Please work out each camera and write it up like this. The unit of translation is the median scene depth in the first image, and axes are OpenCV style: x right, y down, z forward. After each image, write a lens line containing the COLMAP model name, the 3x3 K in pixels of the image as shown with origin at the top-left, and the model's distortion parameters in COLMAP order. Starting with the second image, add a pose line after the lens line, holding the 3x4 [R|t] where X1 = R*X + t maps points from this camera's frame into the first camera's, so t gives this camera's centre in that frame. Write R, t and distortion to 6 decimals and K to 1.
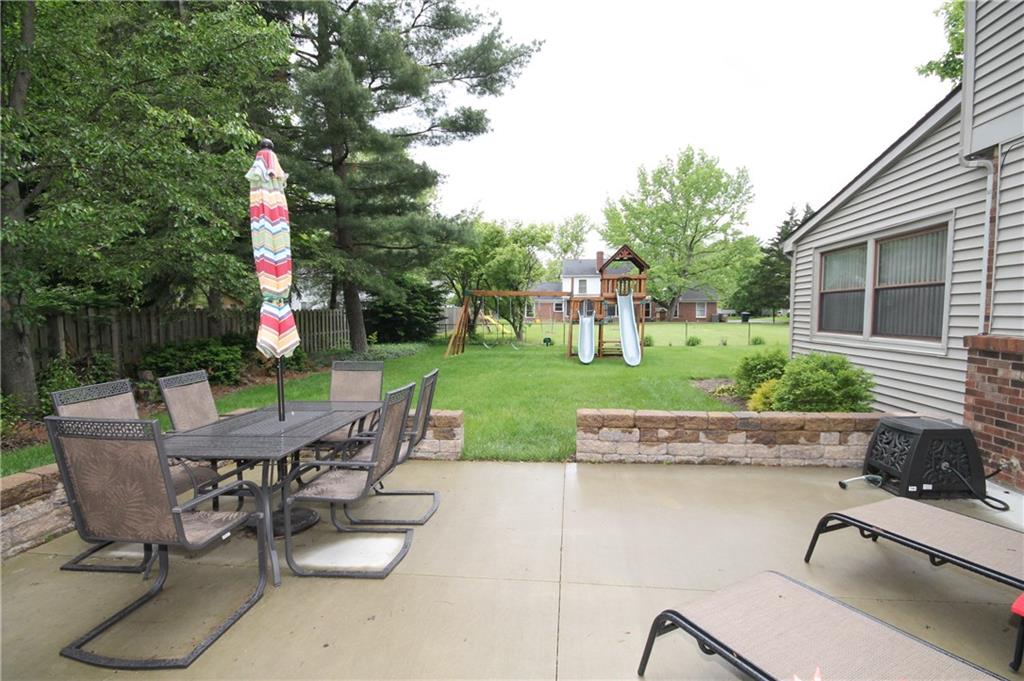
lens RADIAL K [[483.7, 0, 511.3], [0, 483.7, 338.6], [0, 0, 1]] dist [0.000279, -0.004818]
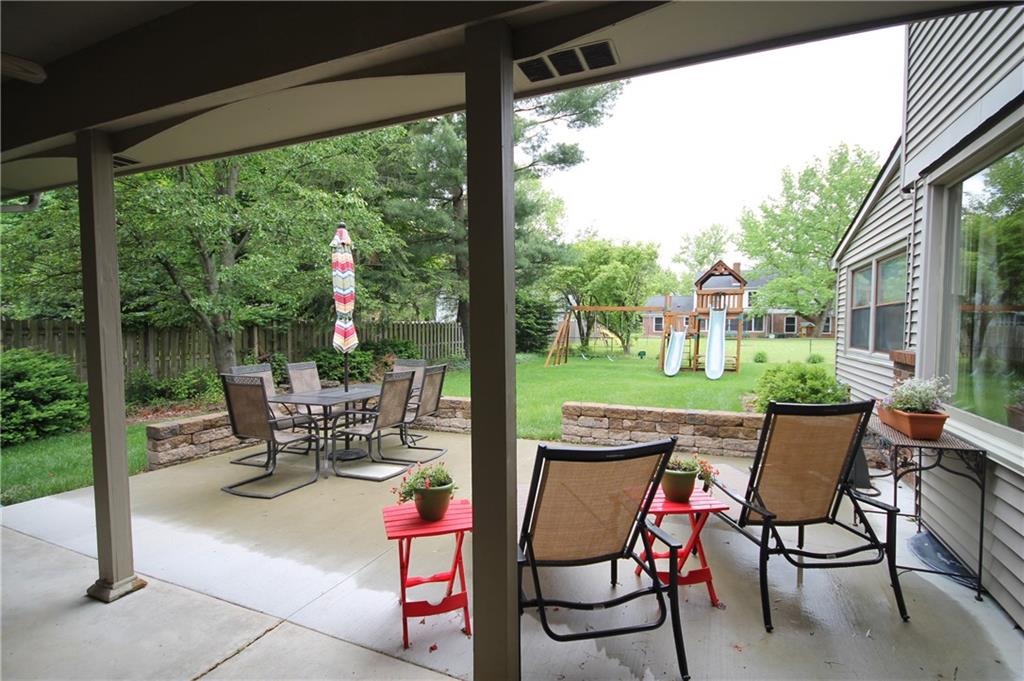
lens RADIAL K [[483.7, 0, 509.1], [0, 483.7, 338.9], [0, 0, 1]] dist [0.000279, -0.004818]
pose [[0.958013, 0.014297, -0.286367, 0.125301], [-0.022143, 0.999462, -0.024181, 0.004545], [0.285867, 0.029506, 0.957815, -0.100099]]
